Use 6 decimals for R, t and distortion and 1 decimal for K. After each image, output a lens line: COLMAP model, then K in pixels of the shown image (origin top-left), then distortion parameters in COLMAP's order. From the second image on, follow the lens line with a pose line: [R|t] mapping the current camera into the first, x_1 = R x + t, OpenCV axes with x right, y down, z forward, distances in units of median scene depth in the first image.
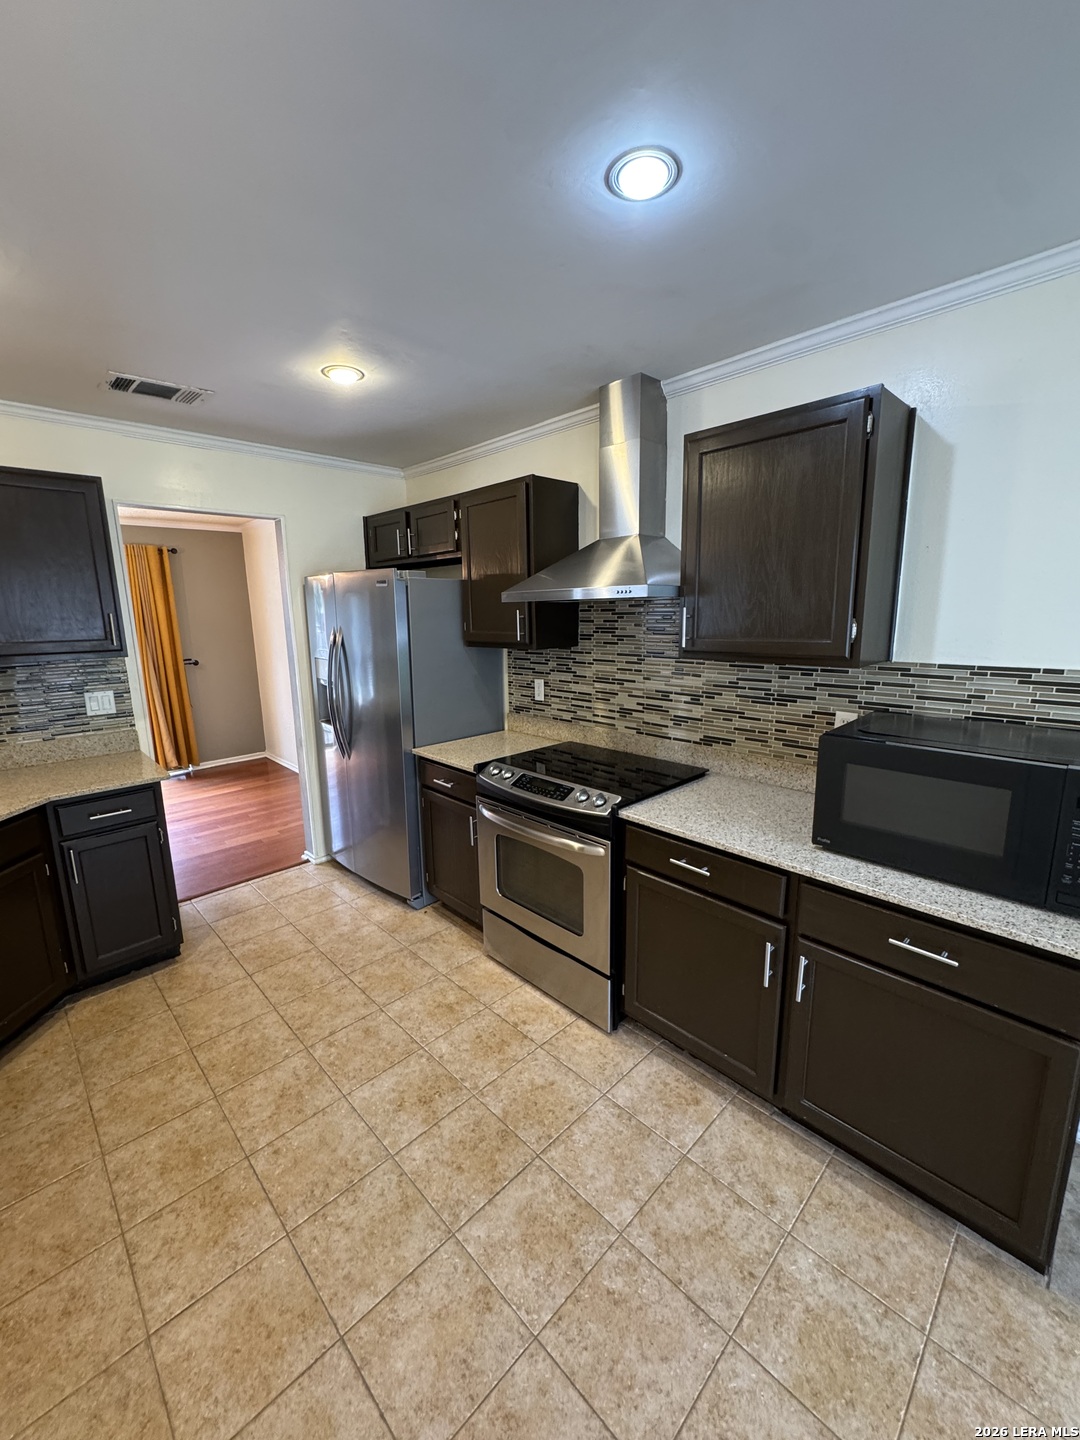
lens RADIAL K [[577.5, 0, 540.8], [0, 577.5, 720.1], [0, 0, 1]] dist [-0.004318, 0.000948]
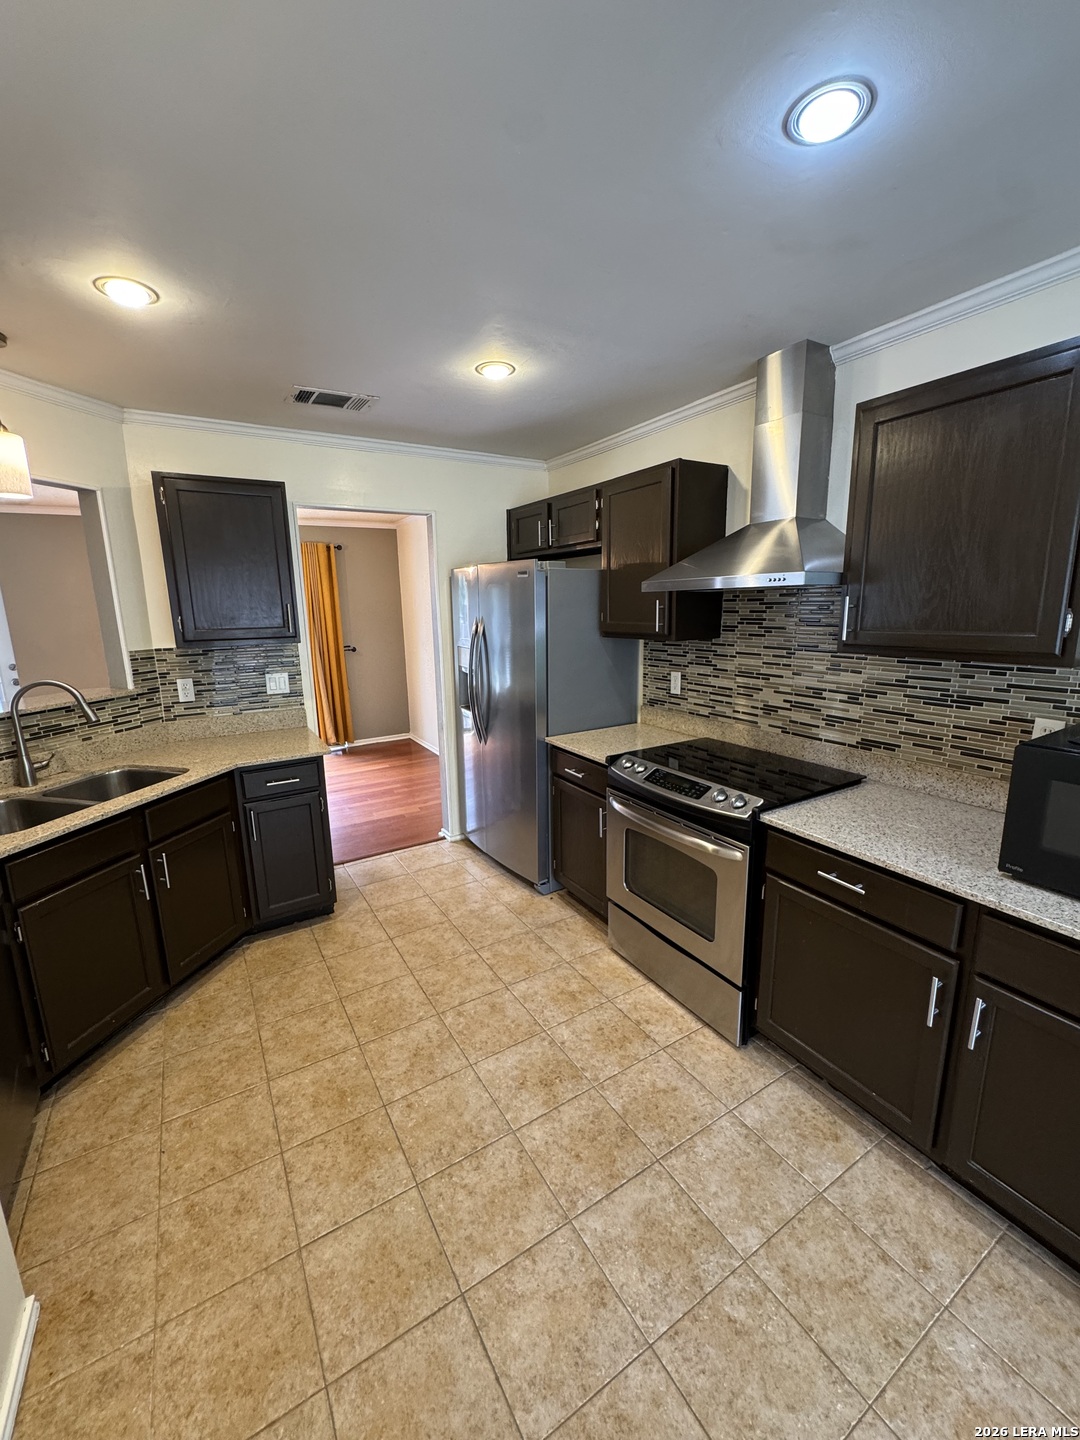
lens RADIAL K [[577.5, 0, 540.5], [0, 577.5, 719.6], [0, 0, 1]] dist [-0.004318, 0.000948]
pose [[0.974816, 0.042532, -0.218917, -0.012679], [-0.039420, 0.999050, 0.018567, 0.000291], [0.219499, -0.009469, 0.975567, 0.009365]]
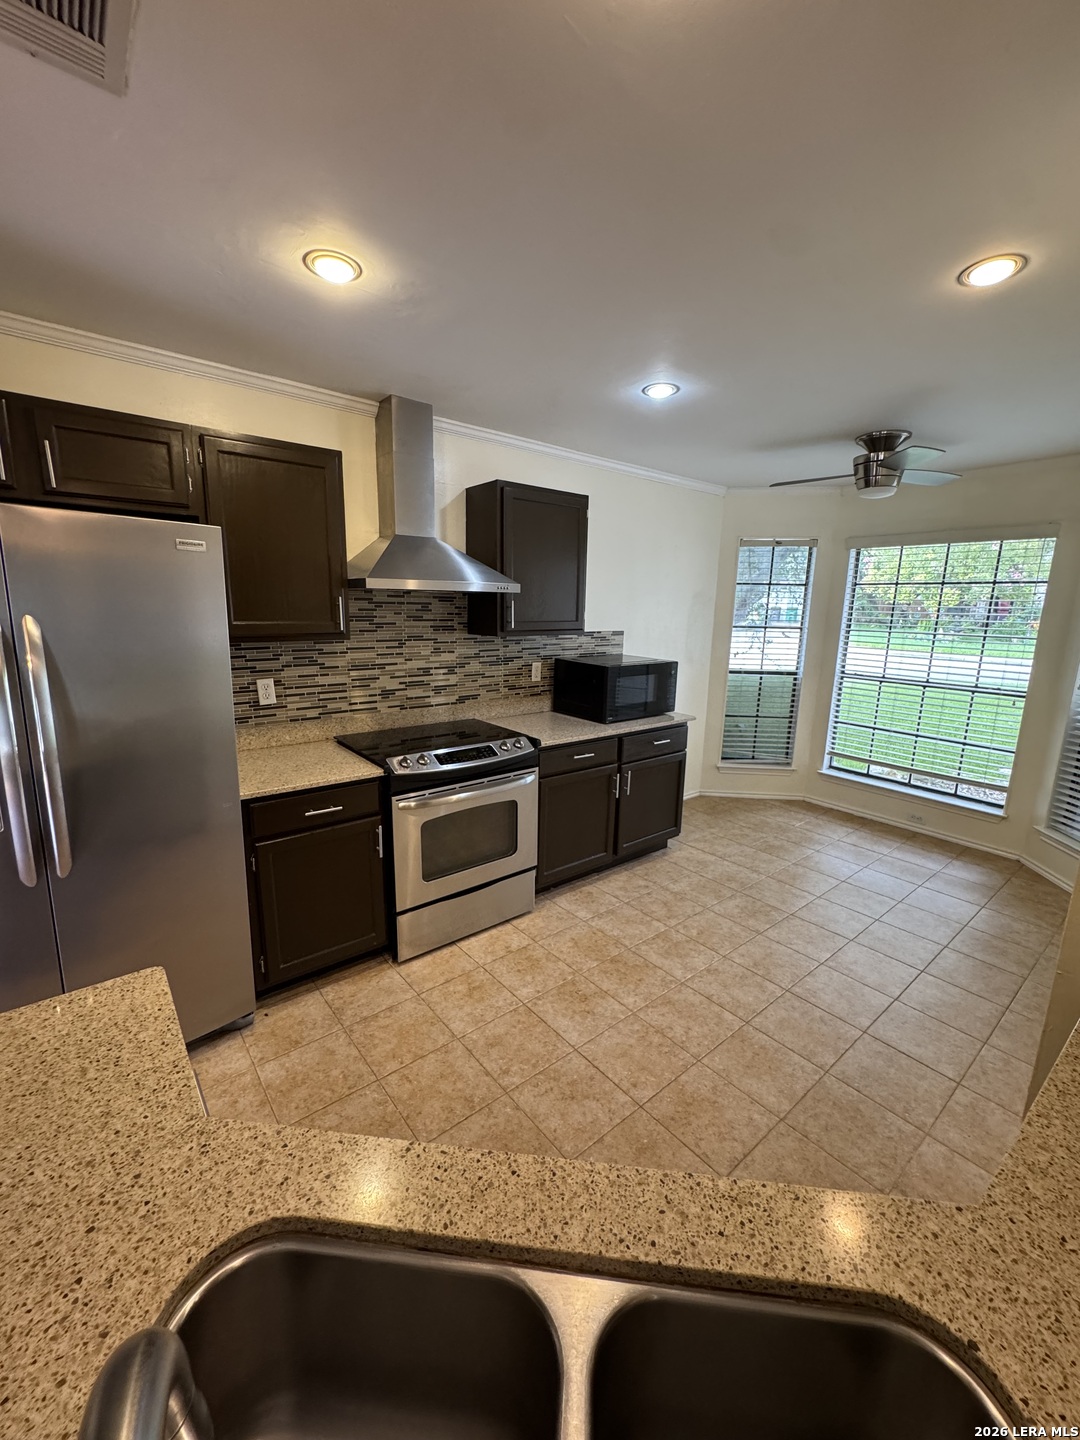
lens RADIAL K [[577.5, 0, 540.0], [0, 577.5, 724.4], [0, 0, 1]] dist [-0.004318, 0.000948]
pose [[0.091910, -0.184675, 0.978493, -1.121313], [0.167426, 0.971528, 0.167634, -0.113245], [-0.981591, 0.148417, 0.120212, 0.734647]]
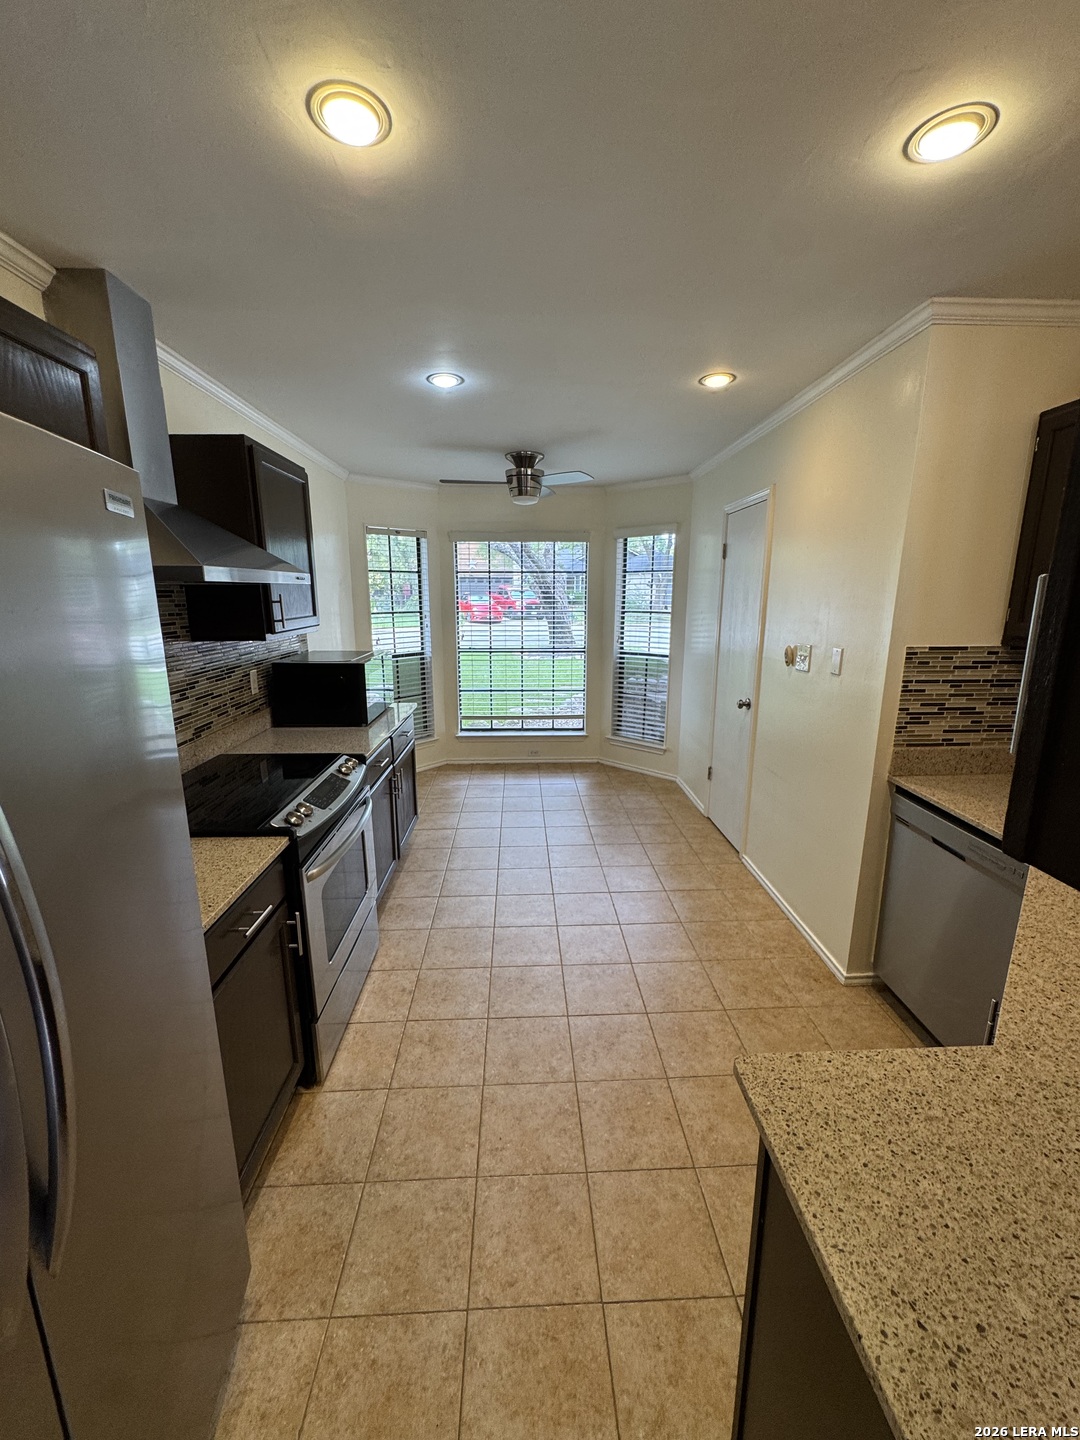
lens RADIAL K [[577.5, 0, 542.2], [0, 577.5, 724.9], [0, 0, 1]] dist [-0.004318, 0.000948]
pose [[-0.743261, -0.131826, 0.655885, -0.852924], [0.140479, 0.927782, 0.345668, -0.253273], [-0.654086, 0.349059, -0.671066, 1.393161]]
